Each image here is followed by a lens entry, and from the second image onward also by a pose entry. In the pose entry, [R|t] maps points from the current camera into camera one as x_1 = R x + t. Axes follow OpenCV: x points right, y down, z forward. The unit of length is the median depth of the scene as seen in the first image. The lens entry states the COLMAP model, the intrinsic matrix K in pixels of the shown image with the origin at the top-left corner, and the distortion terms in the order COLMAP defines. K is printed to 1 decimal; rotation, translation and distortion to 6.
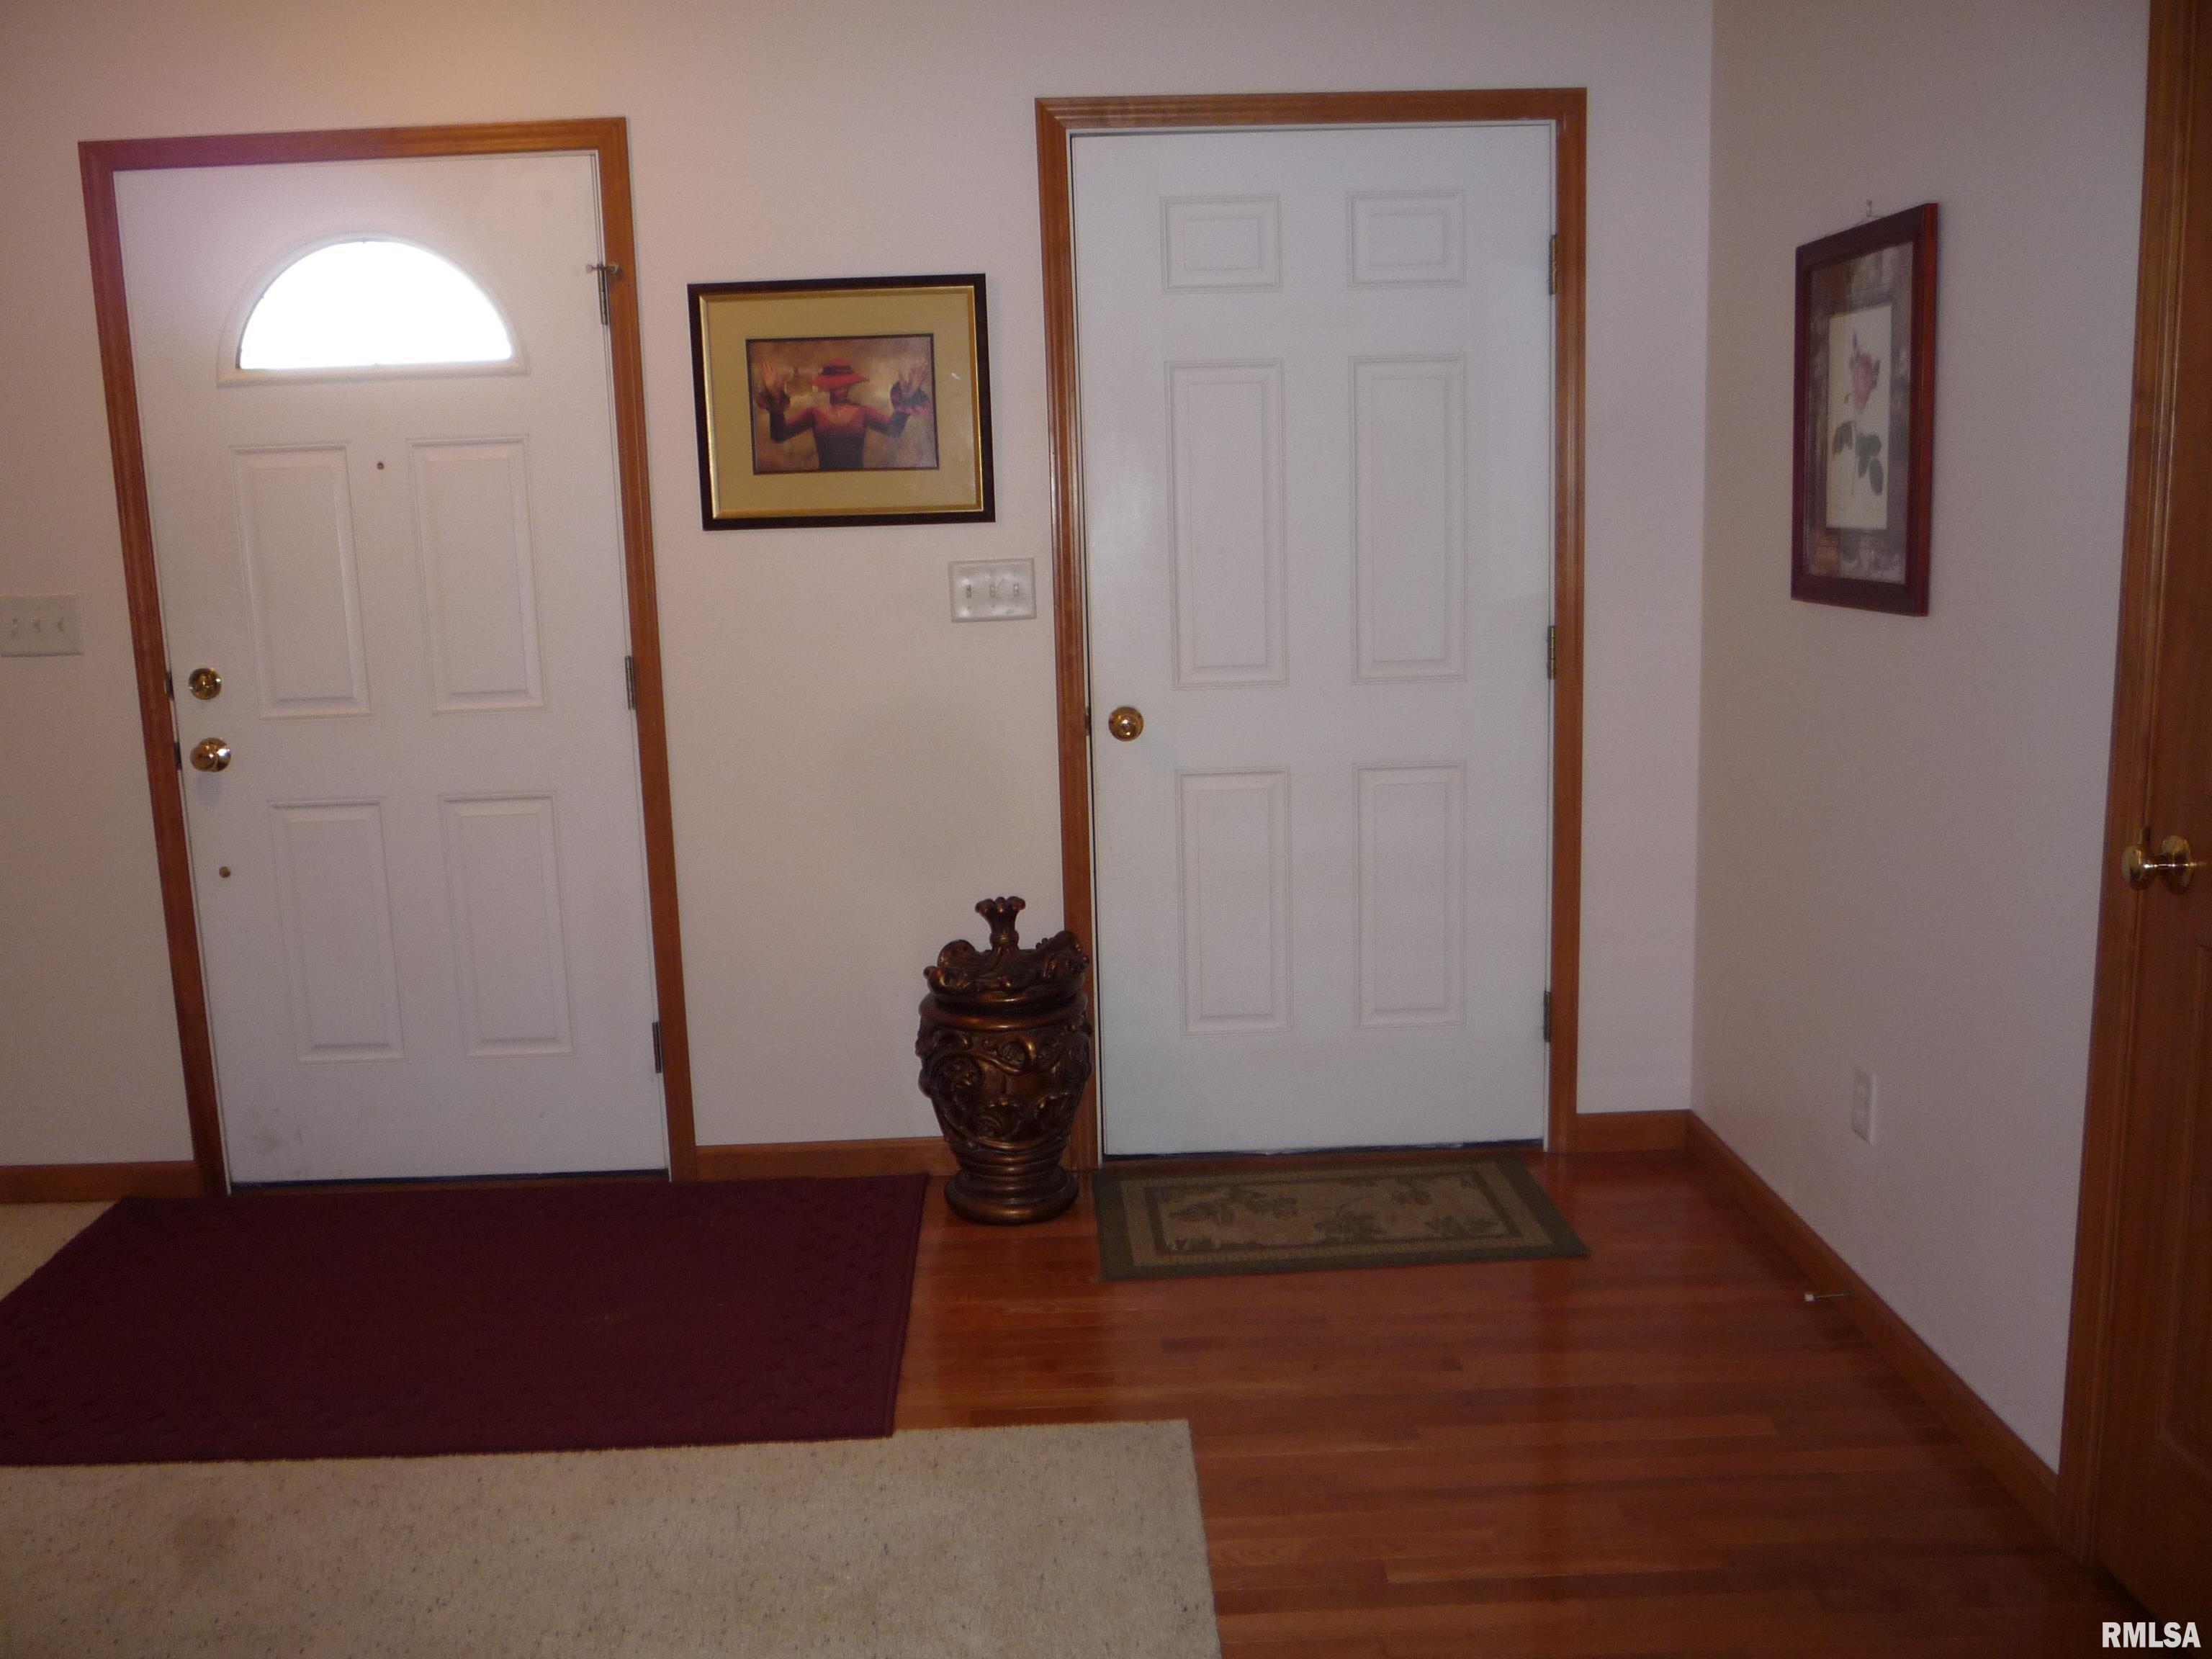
lens RADIAL K [[1951.7, 0, 1106.0], [0, 1951.7, 829.5], [0, 0, 1]] dist [-0.045505, 0.020923]
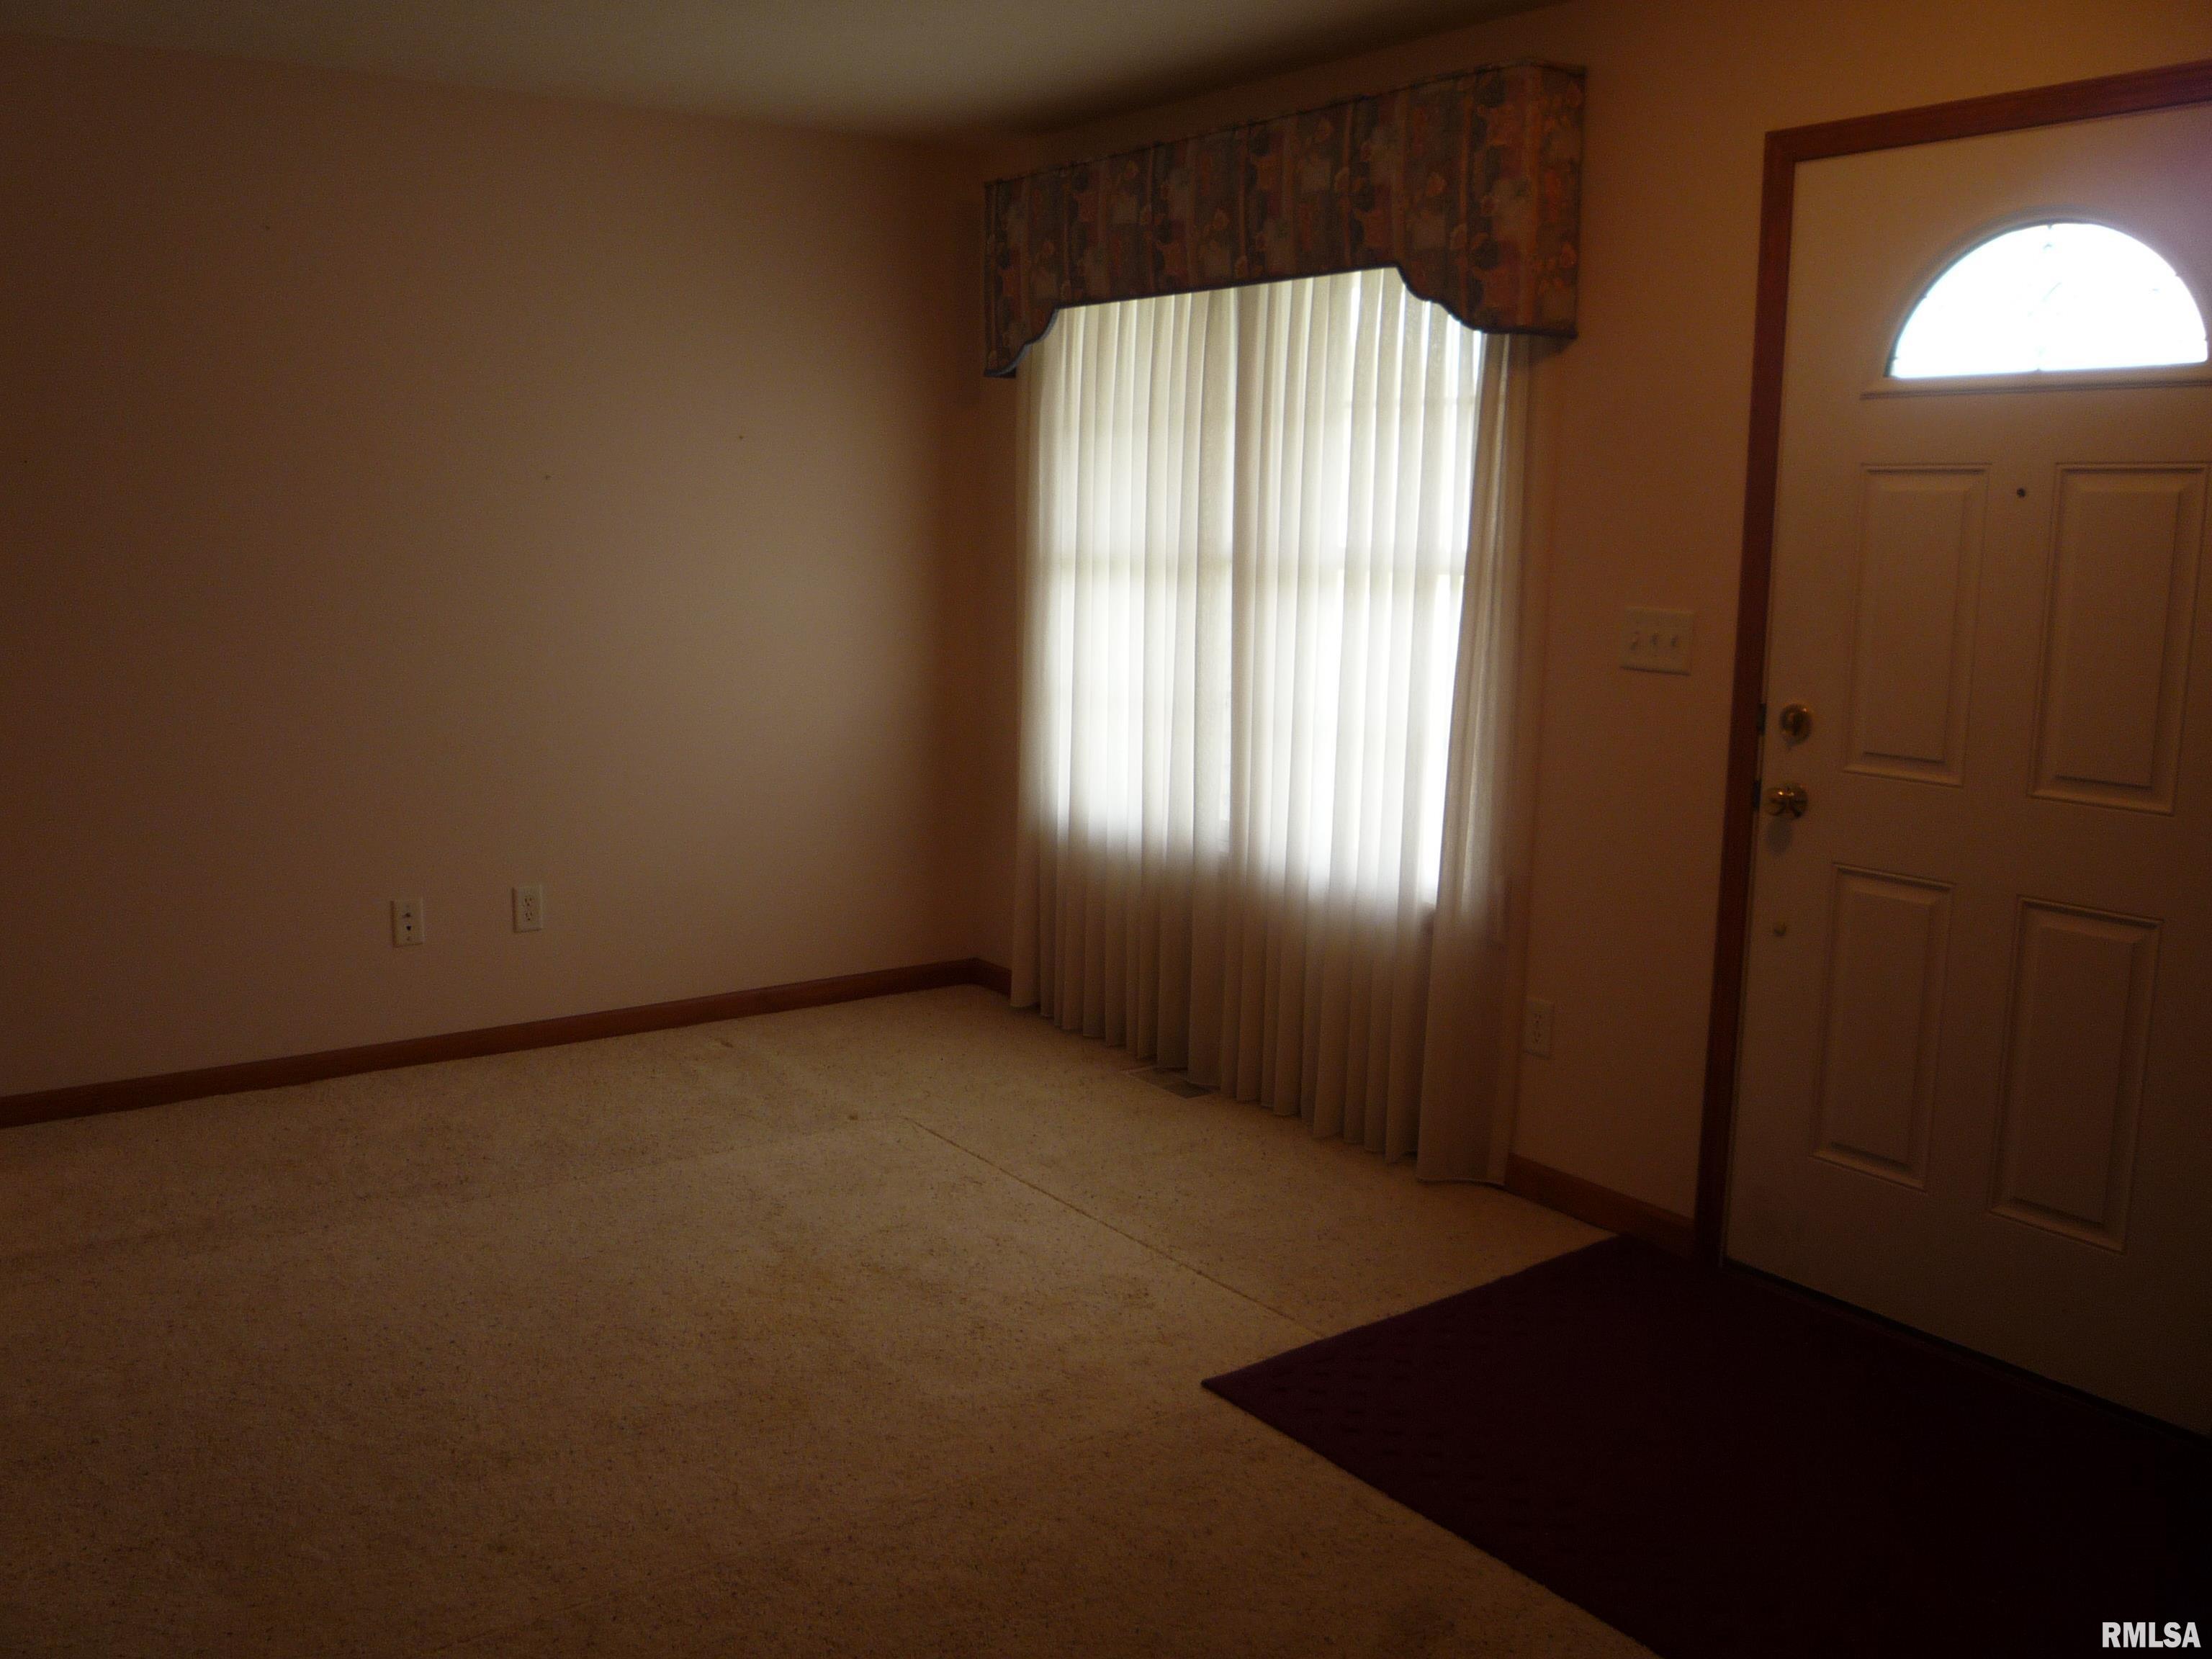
lens RADIAL K [[1899.2, 0, 1104.0], [0, 1899.2, 869.0], [0, 0, 1]] dist [0.005828, -0.122459]
pose [[0.553045, 0.190530, -0.811073, 0.092764], [-0.175029, 0.978345, 0.110477, -0.051620], [0.814559, 0.080862, 0.574417, 0.231735]]
